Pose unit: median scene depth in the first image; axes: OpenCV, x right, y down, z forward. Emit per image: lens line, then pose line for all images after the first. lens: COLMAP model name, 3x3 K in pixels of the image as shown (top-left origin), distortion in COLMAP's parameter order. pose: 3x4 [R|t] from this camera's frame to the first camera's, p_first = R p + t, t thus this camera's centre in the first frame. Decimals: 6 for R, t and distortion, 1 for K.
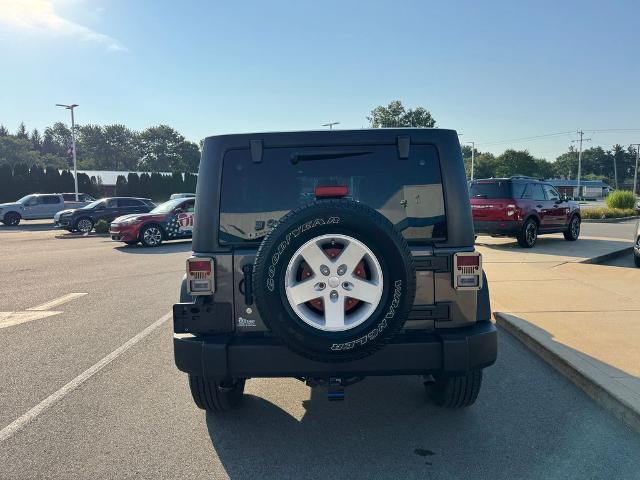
lens RADIAL K [[451.8, 0, 318.7], [0, 451.8, 235.7], [0, 0, 1]] dist [0.032197, -0.045604]
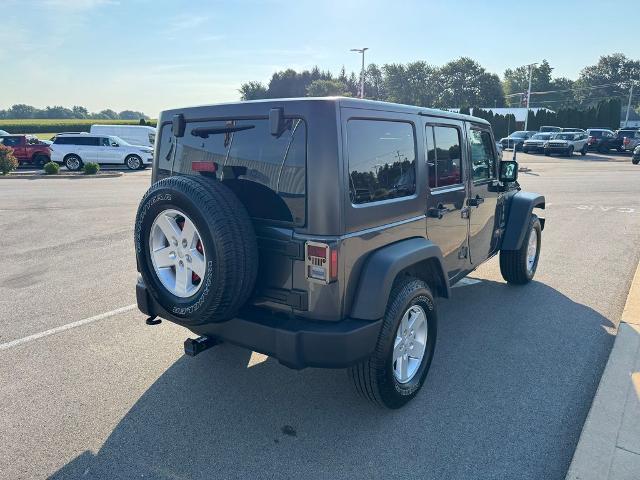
lens RADIAL K [[451.8, 0, 319.1], [0, 451.8, 241.9], [0, 0, 1]] dist [0.032197, -0.045604]
pose [[0.808891, 0.138923, -0.571311, 0.084674], [-0.052183, 0.984813, 0.165589, -0.011170], [0.585638, -0.104131, 0.803856, 0.028907]]
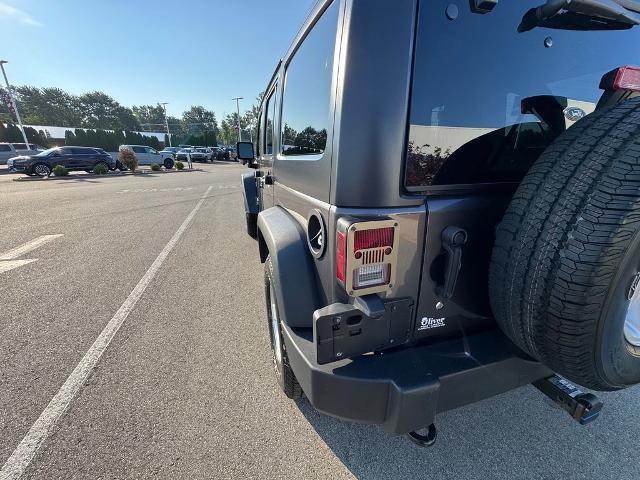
lens RADIAL K [[255.6, 0, 320.9], [0, 255.6, 240.7], [0, 0, 1]] dist [-0.008304, 0.001145]
pose [[0.943287, -0.087817, 0.320152, -0.041248], [0.007336, 0.969656, 0.244362, 0.000344], [-0.331897, -0.228155, 0.915308, 0.079454]]
